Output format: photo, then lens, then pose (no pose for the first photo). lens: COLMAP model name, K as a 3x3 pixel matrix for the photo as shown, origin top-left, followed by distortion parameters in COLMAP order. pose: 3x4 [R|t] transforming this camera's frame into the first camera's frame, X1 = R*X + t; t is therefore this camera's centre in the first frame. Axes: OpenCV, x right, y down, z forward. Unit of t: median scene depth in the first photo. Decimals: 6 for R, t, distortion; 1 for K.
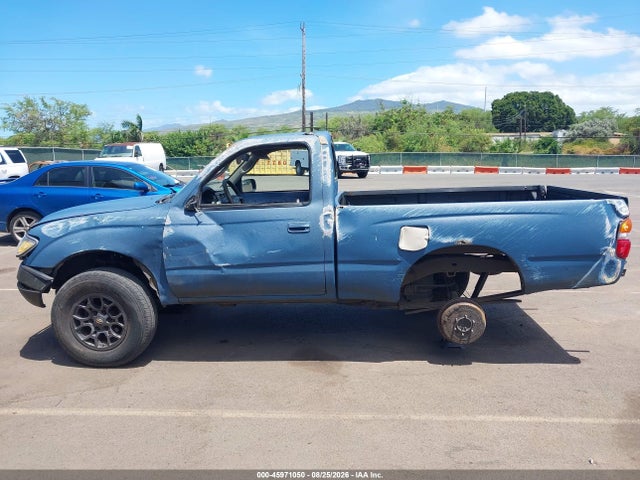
lens RADIAL K [[509.5, 0, 321.4], [0, 509.5, 284.7], [0, 0, 1]] dist [0.008003, -0.013123]
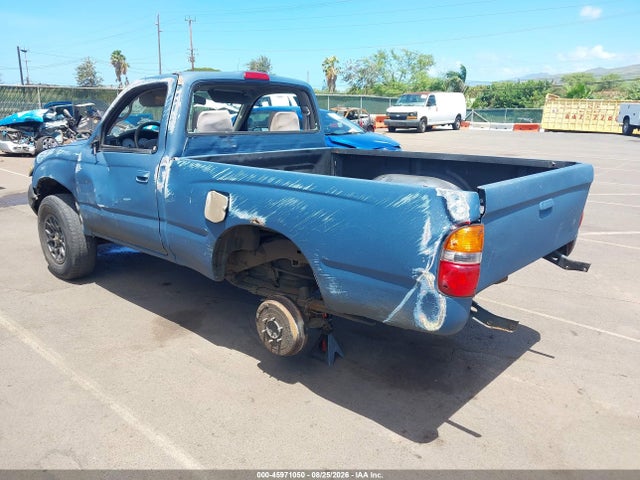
lens RADIAL K [[499.4, 0, 309.4], [0, 499.4, 275.9], [0, 0, 1]] dist [0.008292, -0.000092]
pose [[0.776329, 0.227952, -0.587666, 0.732214], [-0.181211, 0.973672, 0.138295, -0.112162], [0.603718, -0.000871, 0.797197, 0.424213]]
